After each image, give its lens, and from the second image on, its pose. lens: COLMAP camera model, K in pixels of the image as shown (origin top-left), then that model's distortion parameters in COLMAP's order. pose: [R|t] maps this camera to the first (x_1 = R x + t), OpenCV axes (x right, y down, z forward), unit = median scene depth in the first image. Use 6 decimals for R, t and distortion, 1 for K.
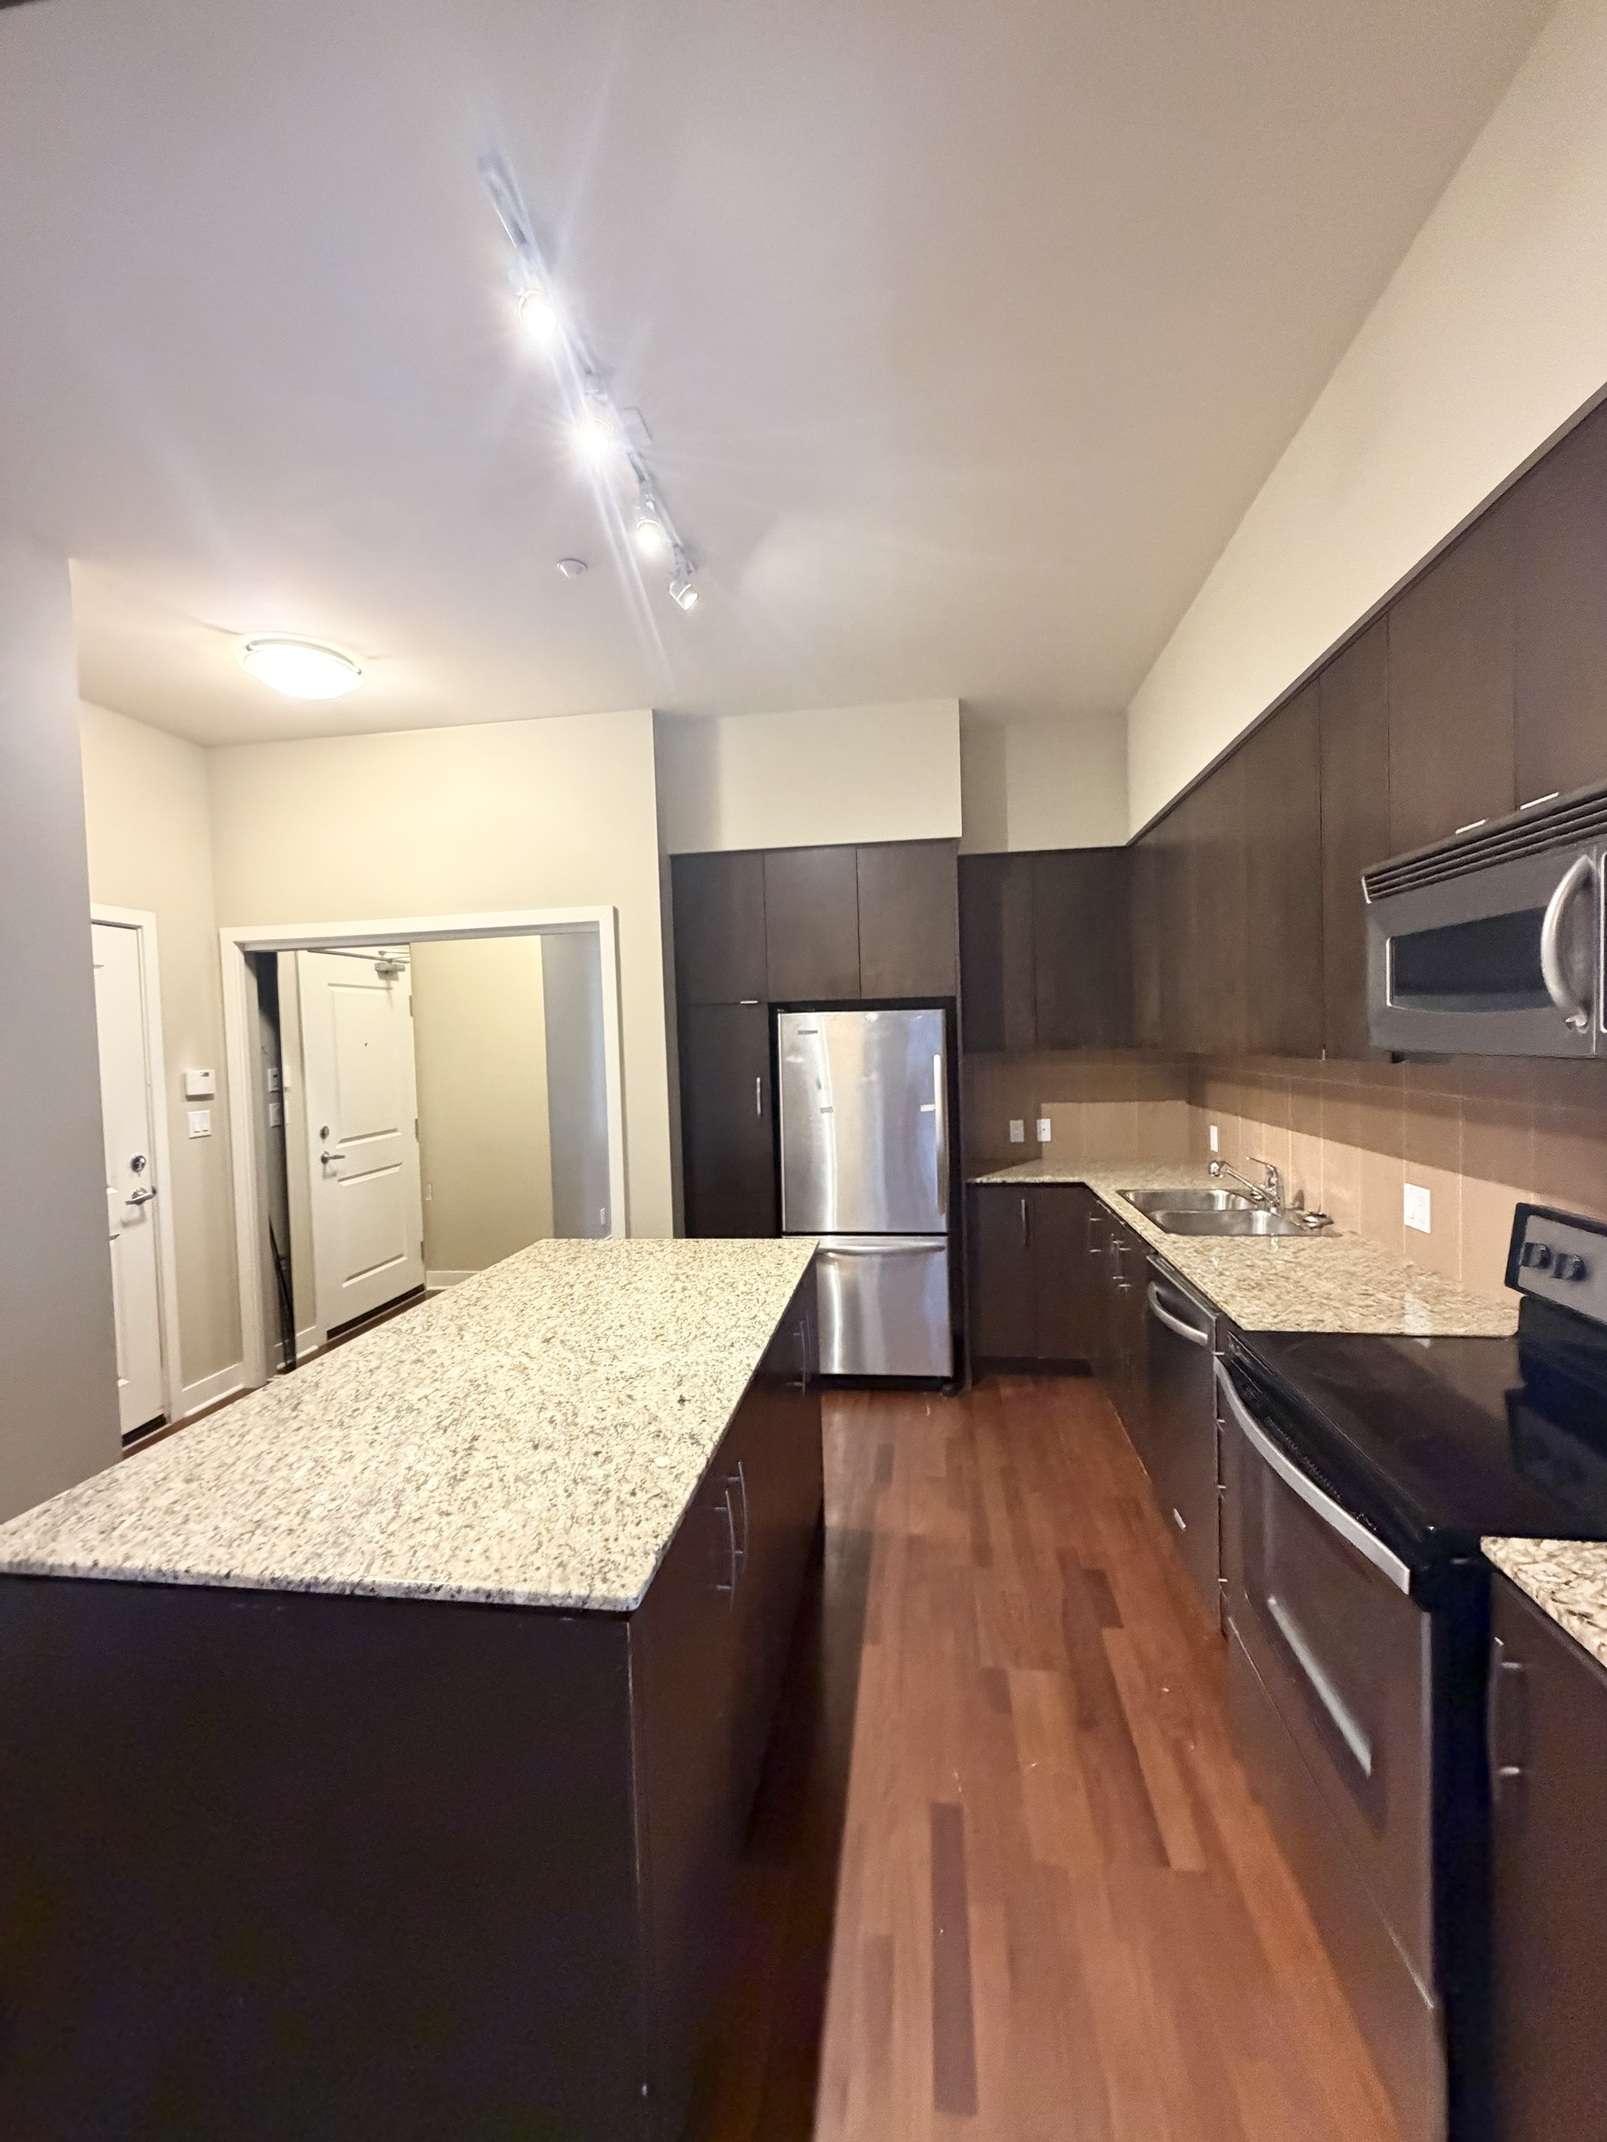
lens RADIAL K [[855.5, 0, 807.1], [0, 855.5, 1062.7], [0, 0, 1]] dist [-0.004528, 0.000537]
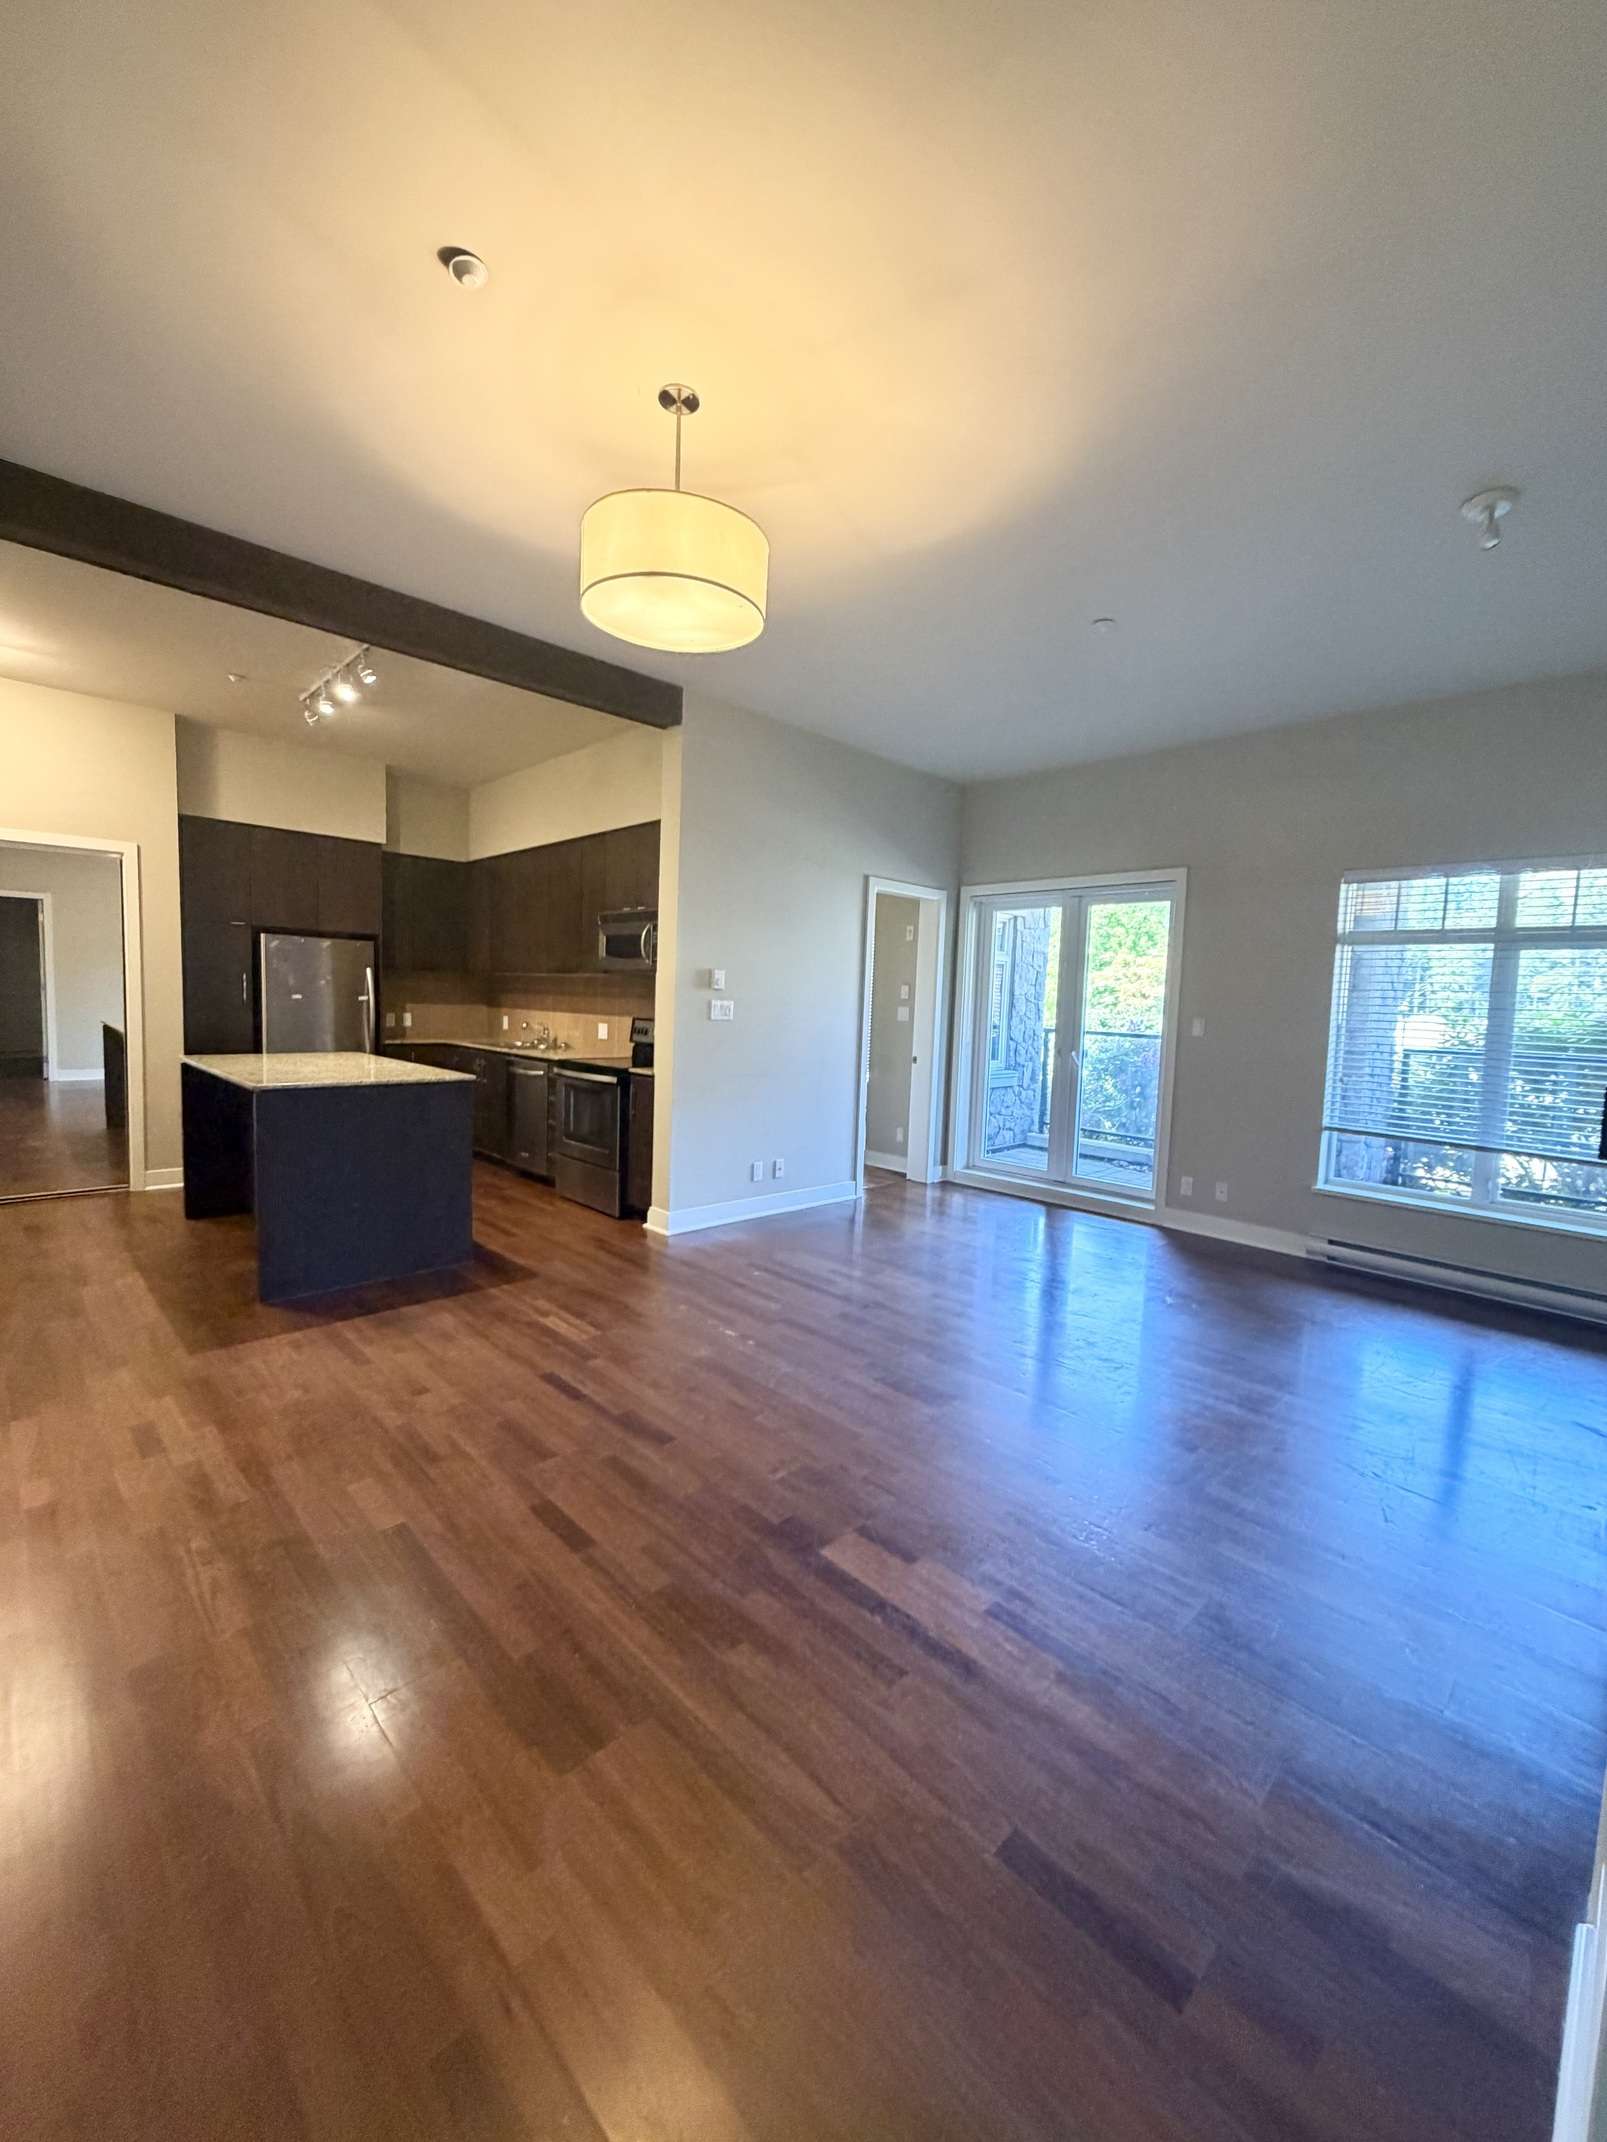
lens RADIAL K [[855.5, 0, 803.9], [0, 855.5, 1069.8], [0, 0, 1]] dist [-0.004528, 0.000537]
pose [[0.612281, -0.014639, 0.790505, -0.683964], [-0.031189, 0.998603, 0.042650, 0.096704], [-0.790025, -0.050769, 0.610969, -0.770992]]
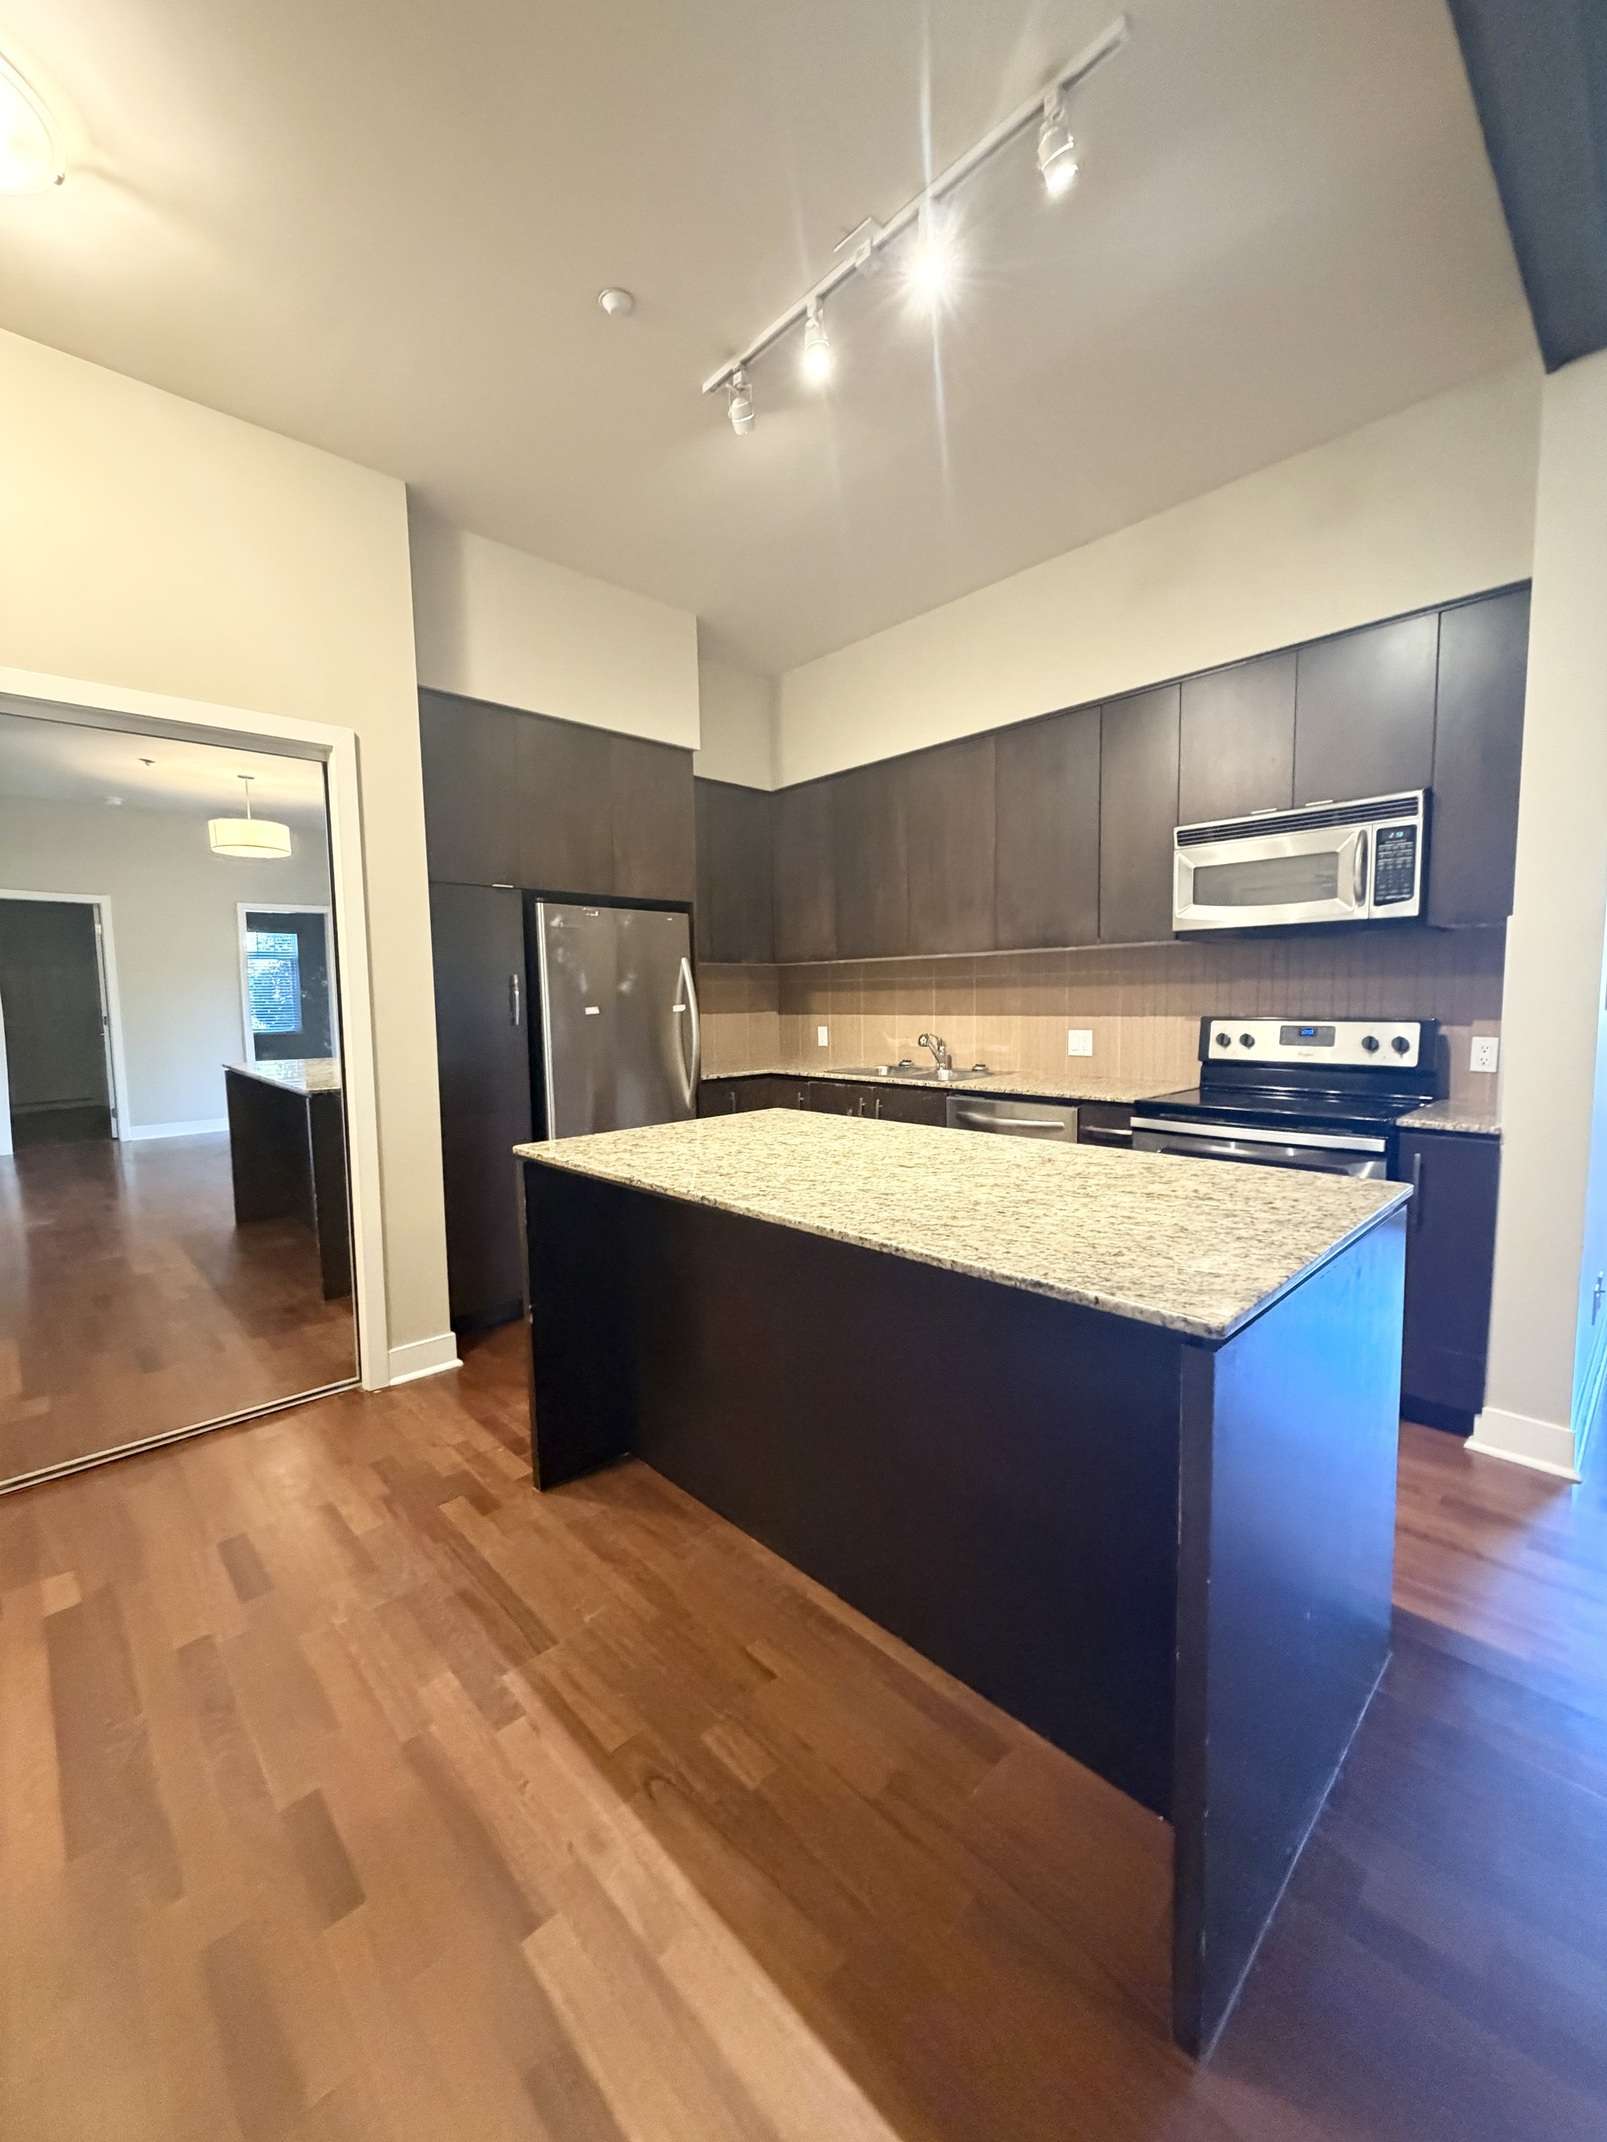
lens RADIAL K [[855.5, 0, 798.9], [0, 855.5, 1068.2], [0, 0, 1]] dist [-0.004528, 0.000537]
pose [[0.623967, -0.049432, 0.779886, -0.583625], [0.020703, 0.998693, 0.046736, 0.081019], [-0.781176, -0.013016, 0.624175, 0.239976]]
